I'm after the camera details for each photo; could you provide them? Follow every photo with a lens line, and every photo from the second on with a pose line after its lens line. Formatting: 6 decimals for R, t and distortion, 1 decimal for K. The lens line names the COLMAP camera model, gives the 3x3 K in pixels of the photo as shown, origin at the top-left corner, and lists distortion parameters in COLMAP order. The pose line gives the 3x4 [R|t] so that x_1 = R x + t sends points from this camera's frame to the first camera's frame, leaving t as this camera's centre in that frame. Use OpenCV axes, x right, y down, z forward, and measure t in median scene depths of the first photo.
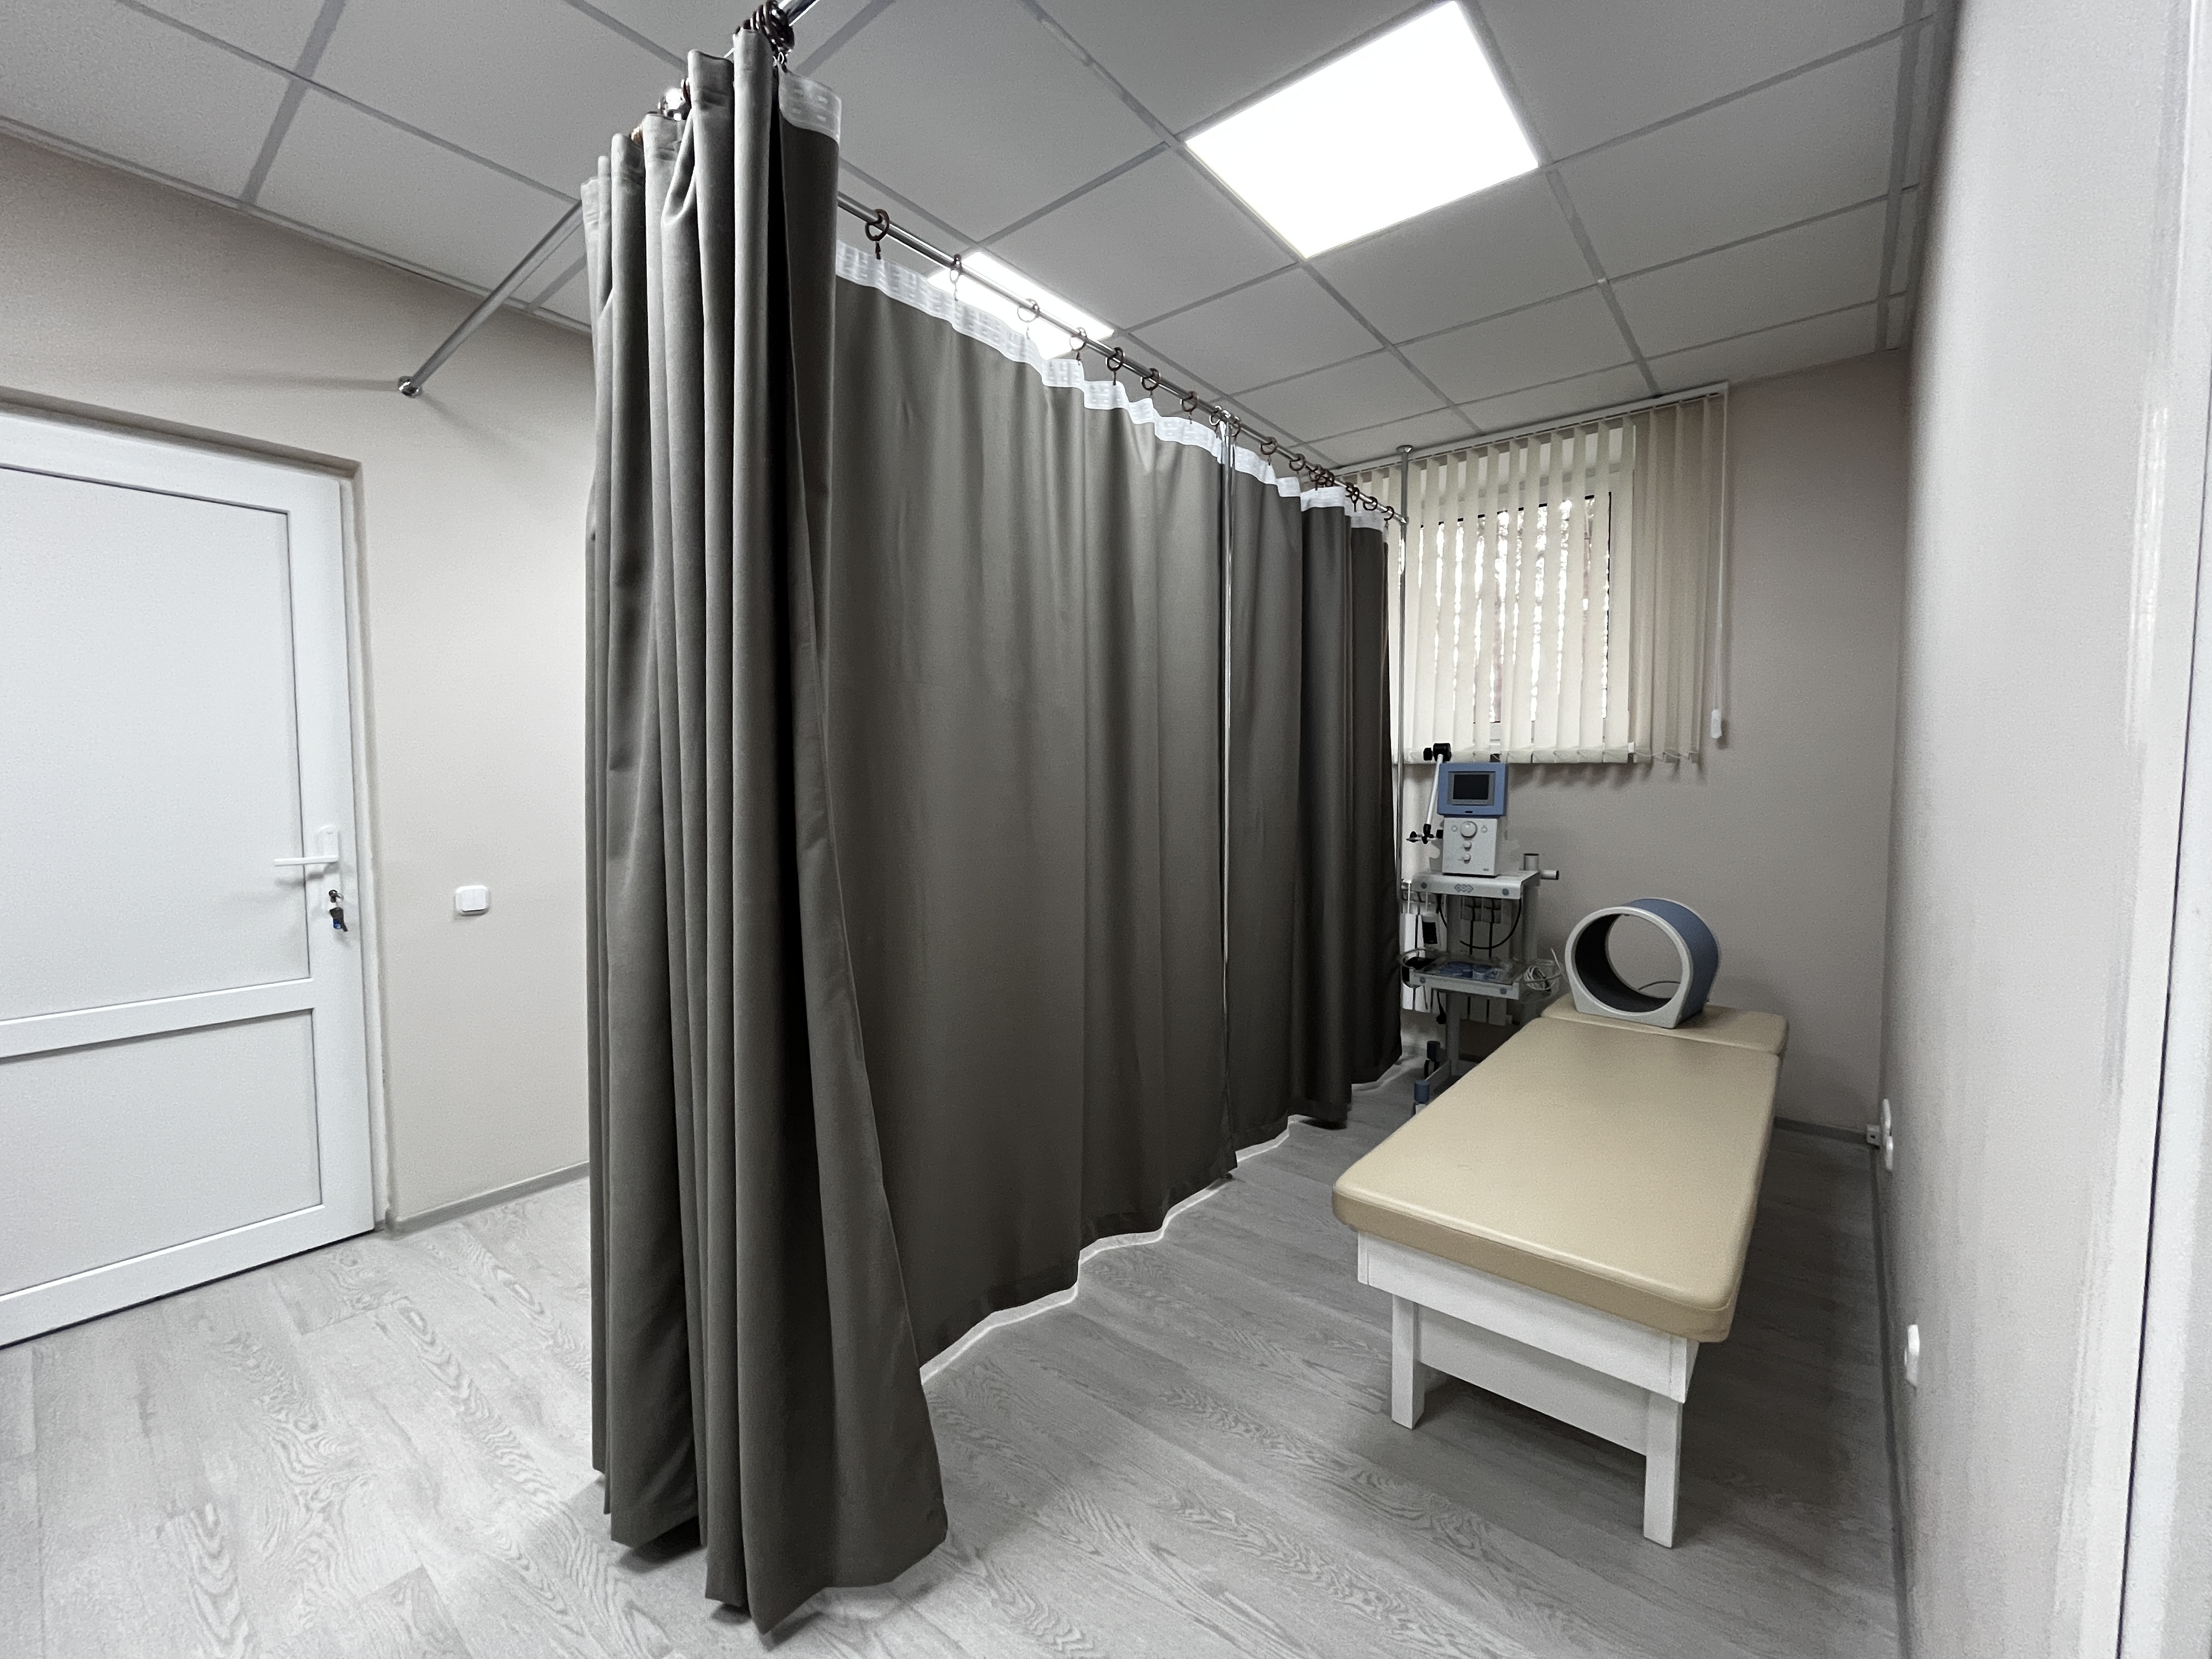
lens RADIAL K [[898.8, 0, 1103.6], [0, 898.8, 824.8], [0, 0, 1]] dist [-0.000790, -0.000194]
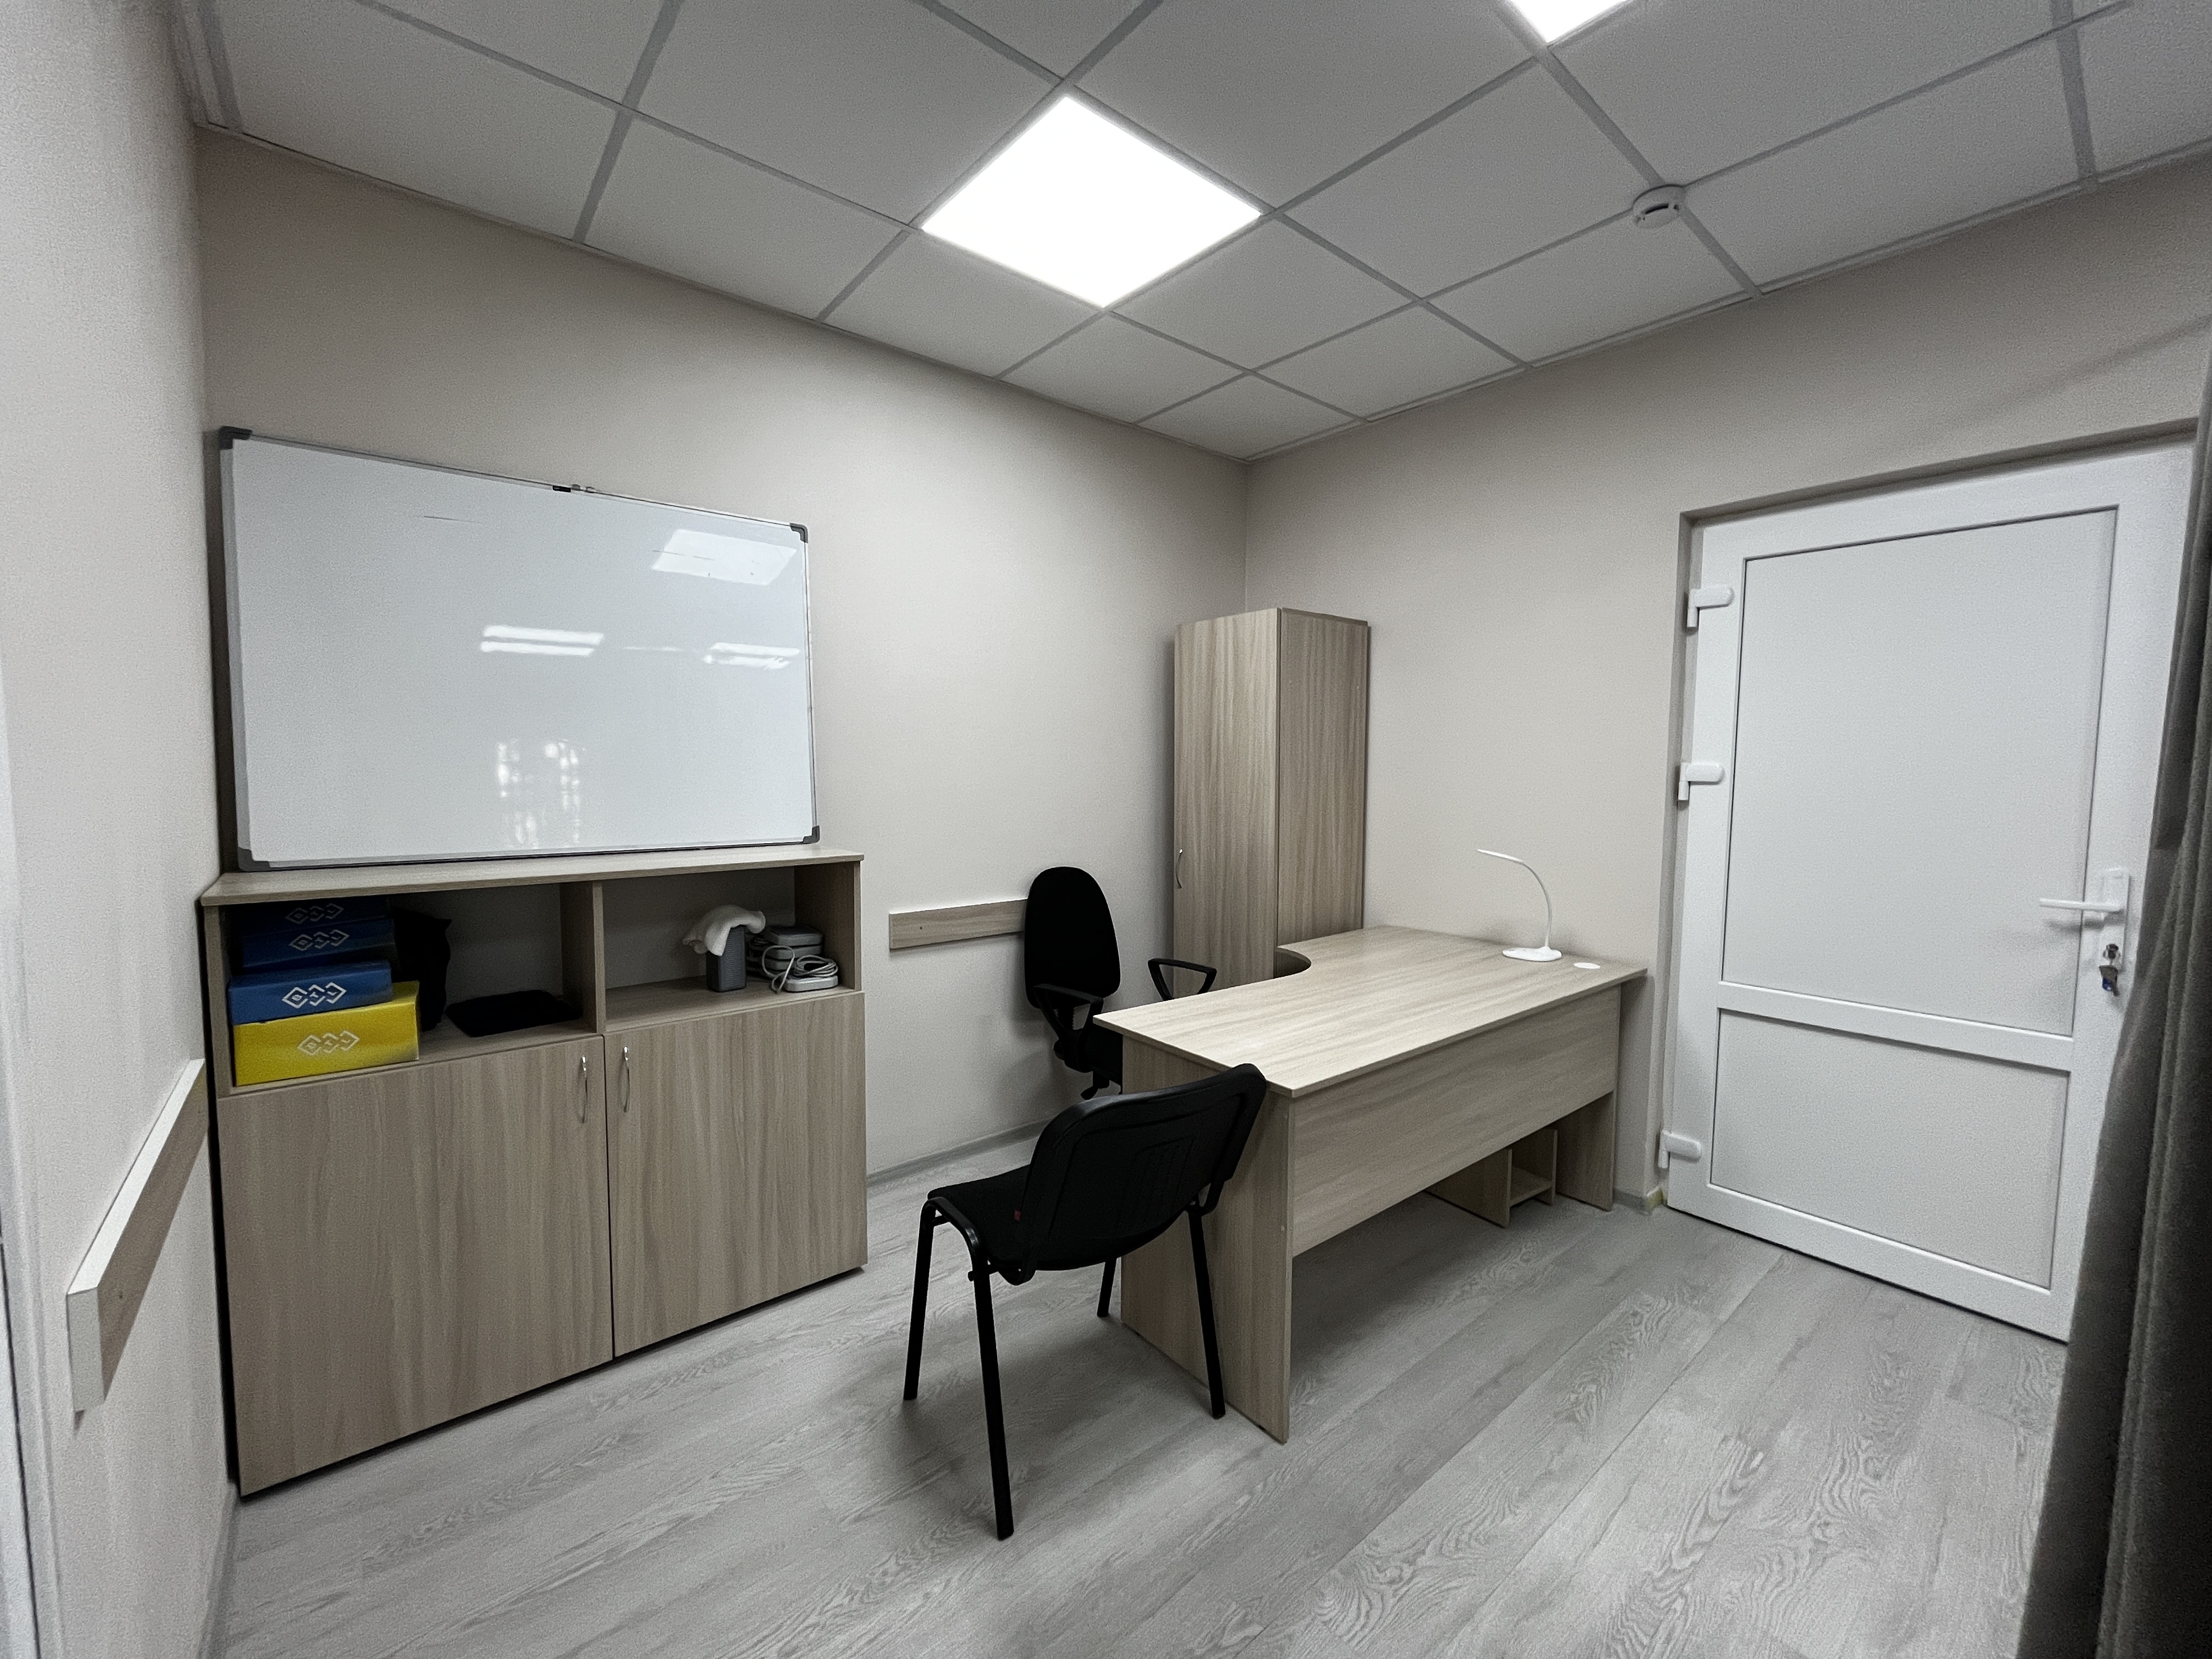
lens RADIAL K [[898.8, 0, 1116.6], [0, 898.8, 827.8], [0, 0, 1]] dist [-0.000790, -0.000194]
pose [[-0.187091, 0.070948, -0.979777, 0.141769], [-0.061595, 0.994579, 0.083781, -0.050331], [0.980410, 0.076024, -0.181706, 0.226412]]
